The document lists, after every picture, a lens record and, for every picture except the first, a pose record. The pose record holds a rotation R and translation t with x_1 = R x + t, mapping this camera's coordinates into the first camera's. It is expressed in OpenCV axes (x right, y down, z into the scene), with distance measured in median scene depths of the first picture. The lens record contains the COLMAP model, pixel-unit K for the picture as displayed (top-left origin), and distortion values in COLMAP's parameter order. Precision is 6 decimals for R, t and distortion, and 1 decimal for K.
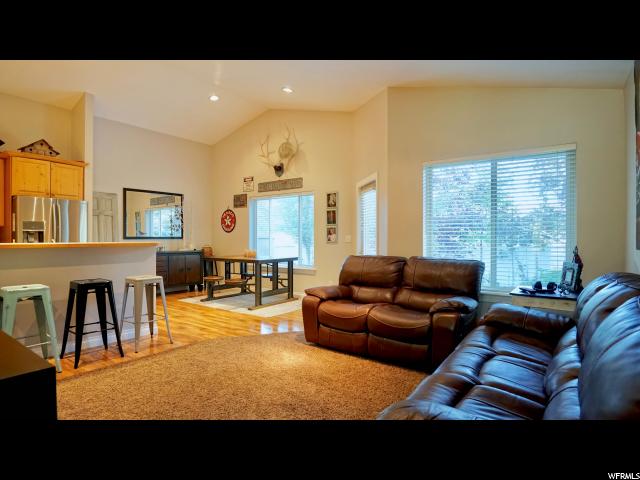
lens RADIAL K [[345.7, 0, 318.8], [0, 345.7, 241.7], [0, 0, 1]] dist [-0.031898, -0.003345]
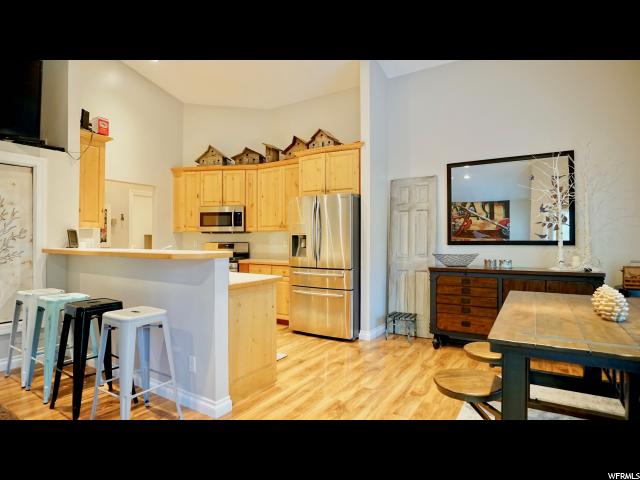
lens RADIAL K [[345.7, 0, 317.9], [0, 345.7, 239.2], [0, 0, 1]] dist [-0.031898, -0.003345]
pose [[0.058060, -0.005647, -0.998297, 0.049708], [-0.012097, 0.999907, -0.006359, -0.009865], [0.998240, 0.012446, 0.057986, 0.674453]]
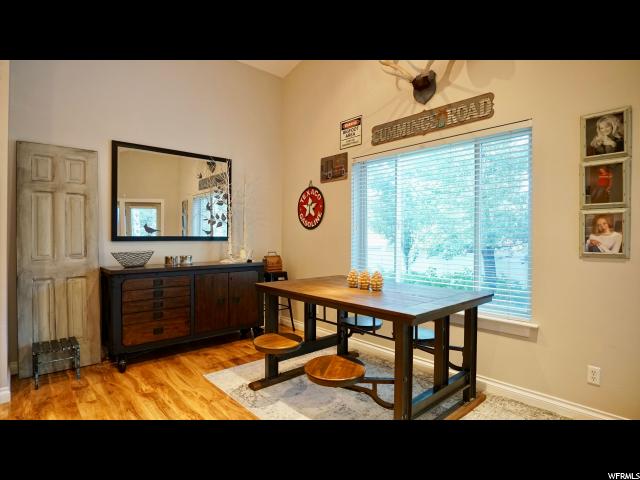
lens RADIAL K [[345.7, 0, 321.3], [0, 345.7, 239.5], [0, 0, 1]] dist [-0.031898, -0.003345]
pose [[0.977796, 0.007411, -0.209428, -0.147867], [-0.008604, 0.999952, -0.004784, -0.009006], [0.209382, 0.006480, 0.977812, 0.530351]]
